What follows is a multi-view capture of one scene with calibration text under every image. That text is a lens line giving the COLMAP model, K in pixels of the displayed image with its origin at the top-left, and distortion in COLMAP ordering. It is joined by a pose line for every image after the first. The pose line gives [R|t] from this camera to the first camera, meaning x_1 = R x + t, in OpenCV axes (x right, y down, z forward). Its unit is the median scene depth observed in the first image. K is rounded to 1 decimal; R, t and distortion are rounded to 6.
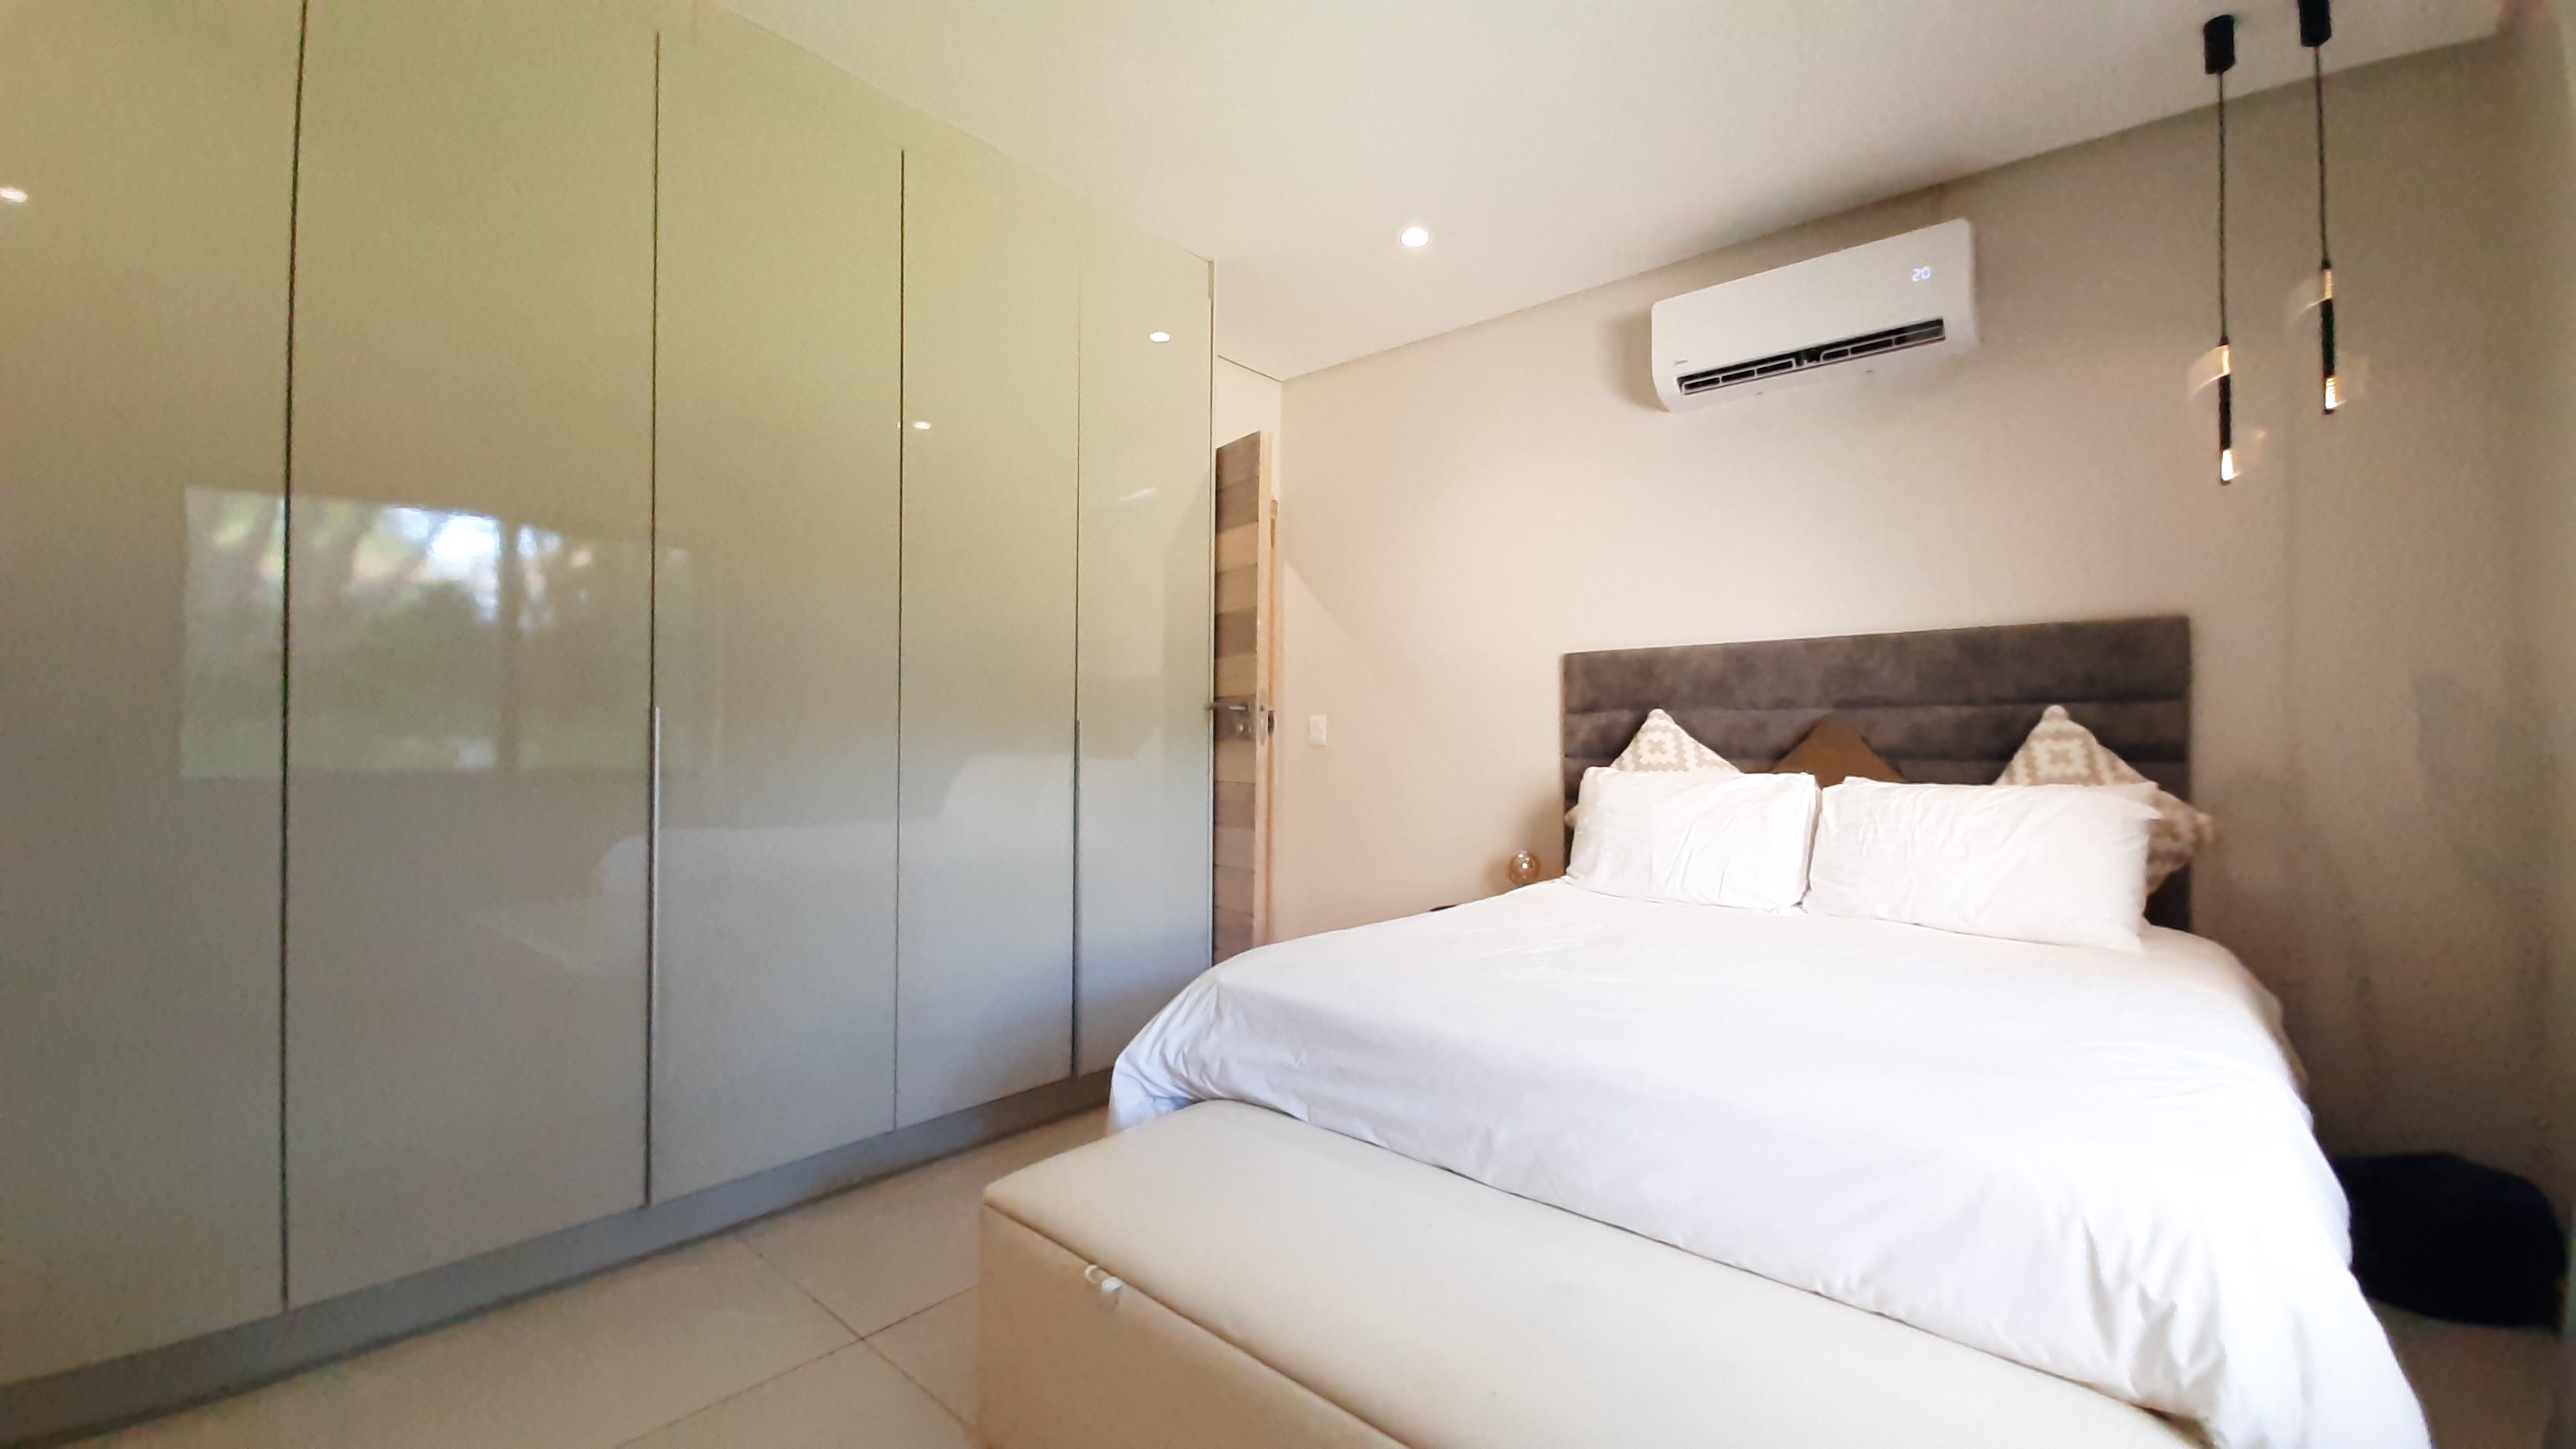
lens RADIAL K [[1003.2, 0, 1290.4], [0, 1003.2, 745.2], [0, 0, 1]] dist [0.013499, -0.013775]
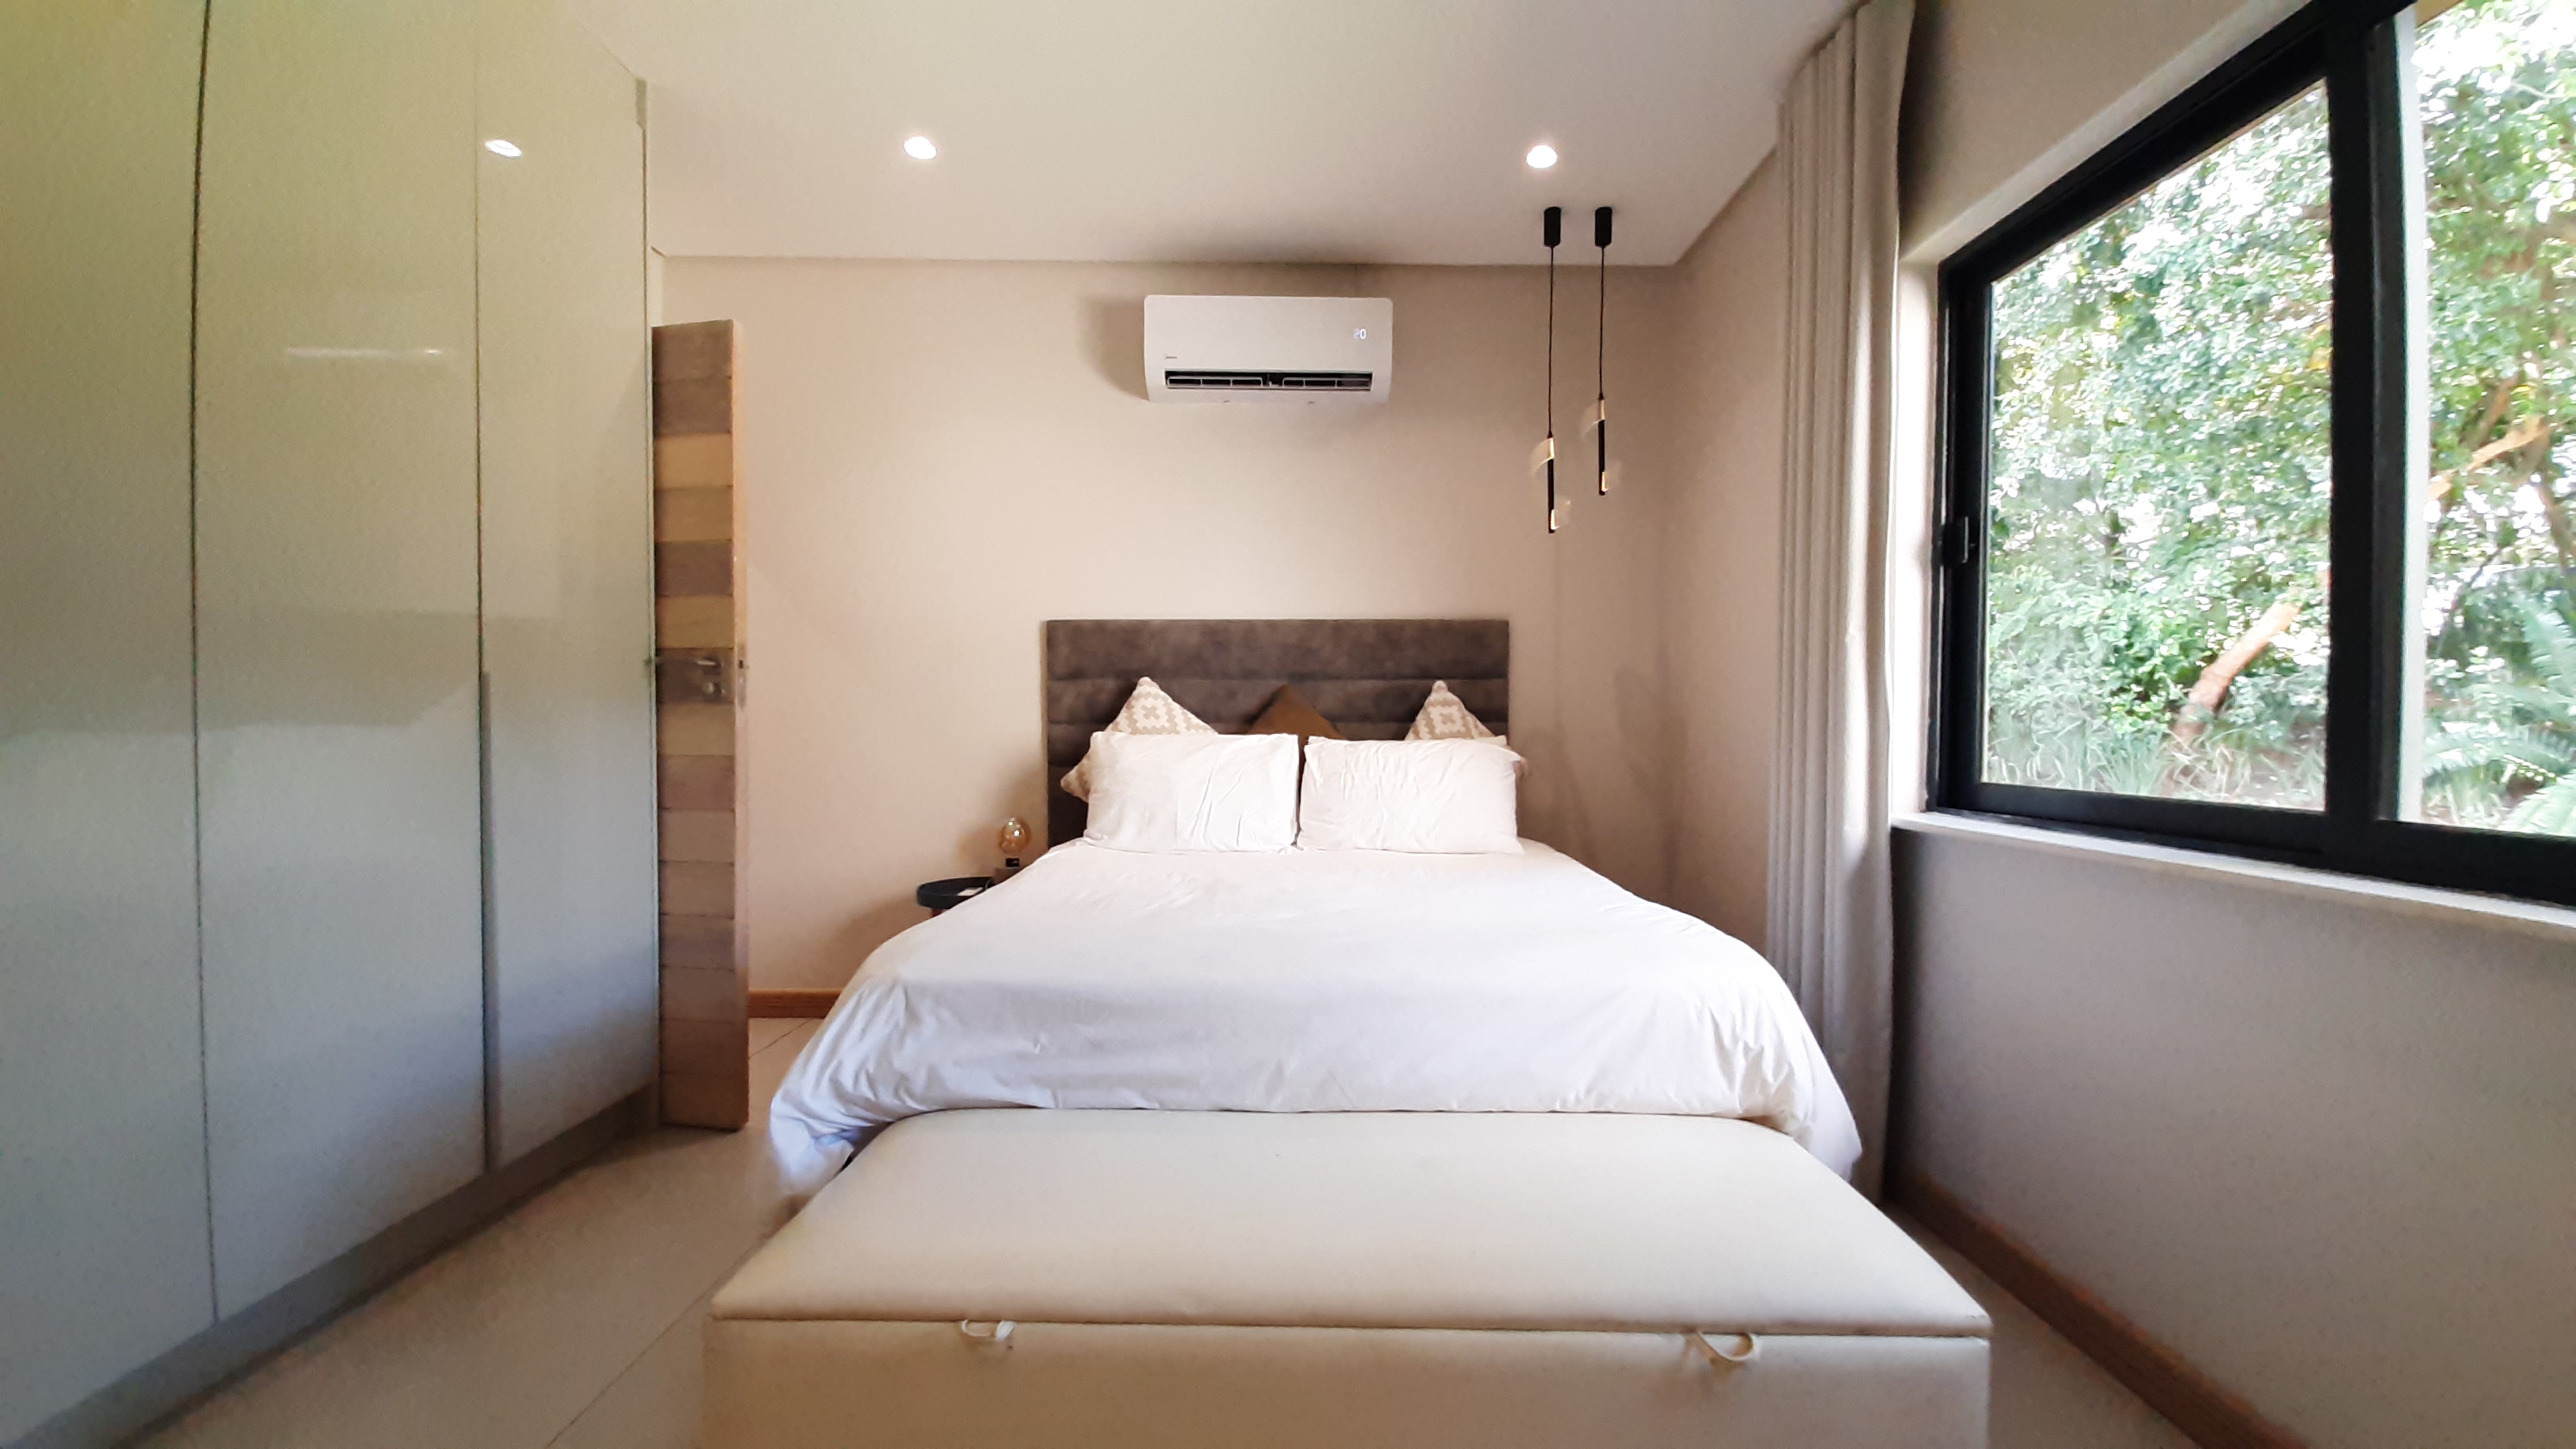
lens RADIAL K [[1003.2, 0, 1290.4], [0, 1003.2, 745.2], [0, 0, 1]] dist [0.013499, -0.013775]
pose [[0.756951, -0.020576, 0.653148, -0.241399], [0.003242, 0.999610, 0.027734, 0.008013], [-0.653464, -0.018876, 0.756722, 0.091073]]
